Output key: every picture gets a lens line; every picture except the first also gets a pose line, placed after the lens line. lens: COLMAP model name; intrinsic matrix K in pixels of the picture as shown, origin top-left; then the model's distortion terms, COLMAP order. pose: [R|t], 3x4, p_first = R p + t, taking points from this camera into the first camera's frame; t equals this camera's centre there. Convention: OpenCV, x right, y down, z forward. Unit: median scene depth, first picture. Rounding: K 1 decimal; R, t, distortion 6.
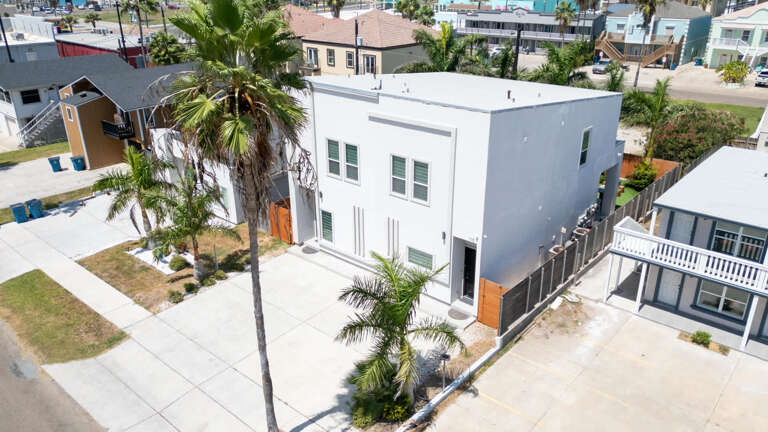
lens RADIAL K [[575.0, 0, 385.4], [0, 575.0, 215.9], [0, 0, 1]] dist [0.082587, -0.085771]
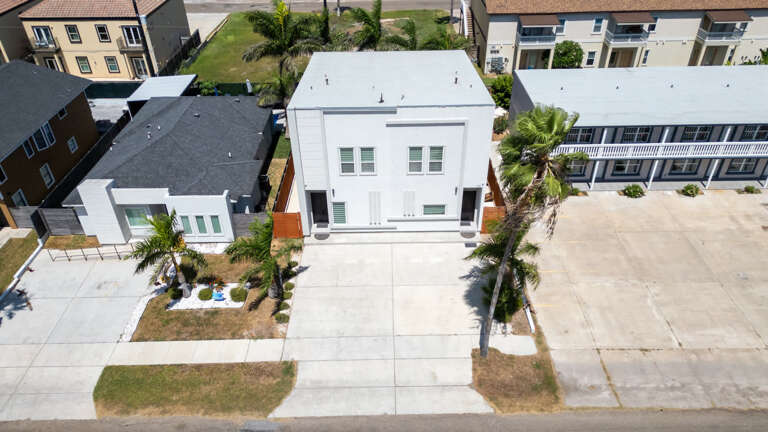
lens RADIAL K [[537.5, 0, 386.8], [0, 537.5, 212.7], [0, 0, 1]] dist [0.078617, -0.074729]
pose [[0.749321, -0.382004, 0.540916, -0.670654], [0.265435, 0.921612, 0.283154, -0.292034], [-0.606681, -0.068595, 0.791981, 0.018469]]
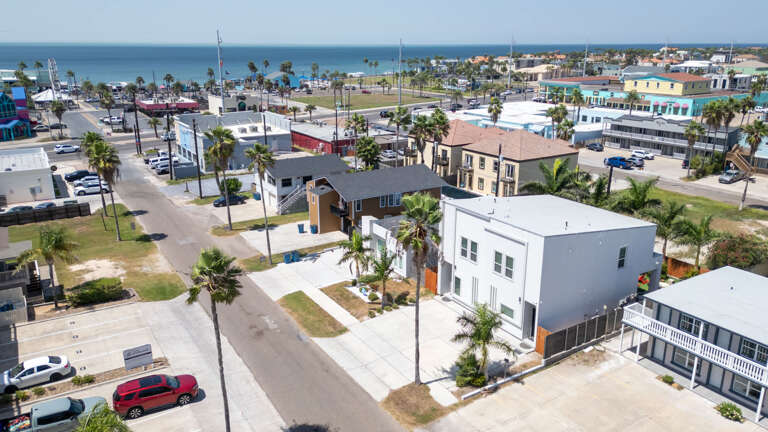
lens RADIAL K [[567.0, 0, 386.4], [0, 567.0, 215.4], [0, 0, 1]] dist [0.083606, -0.083178]
pose [[0.959083, 0.087543, -0.269249, 0.134943], [-0.116120, 0.988958, -0.092080, -0.010325], [0.258215, 0.119578, 0.958658, -0.713943]]
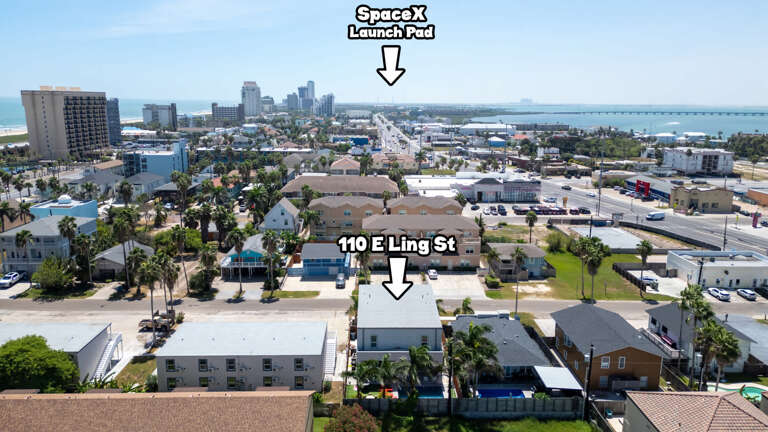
lens RADIAL K [[541.7, 0, 386.5], [0, 541.7, 215.4], [0, 0, 1]] dist [0.079112, -0.074352]
pose [[-0.740184, 0.137581, -0.658178, 1.956005], [-0.268102, 0.837283, 0.476527, -1.937840], [0.616643, 0.529177, -0.582858, 2.383419]]
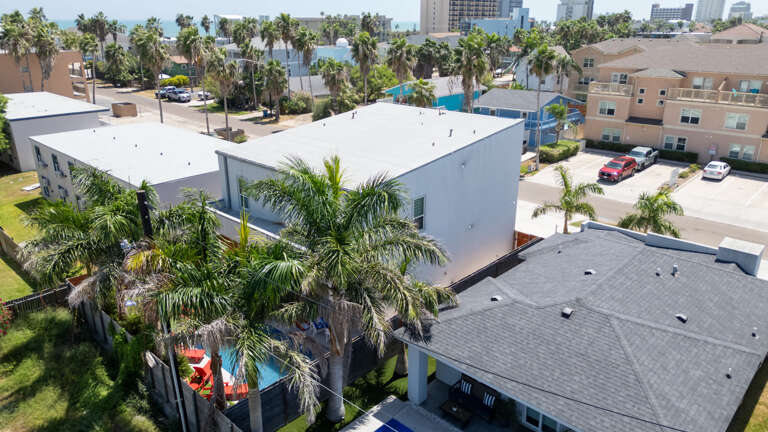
lens RADIAL K [[541.7, 0, 386.5], [0, 541.7, 215.4], [0, 0, 1]] dist [0.079112, -0.074352]
pose [[-0.999163, -0.010482, 0.039530, 0.063823], [0.019073, 0.735602, 0.677146, -0.858845], [-0.036177, 0.677333, -0.734786, 1.945052]]
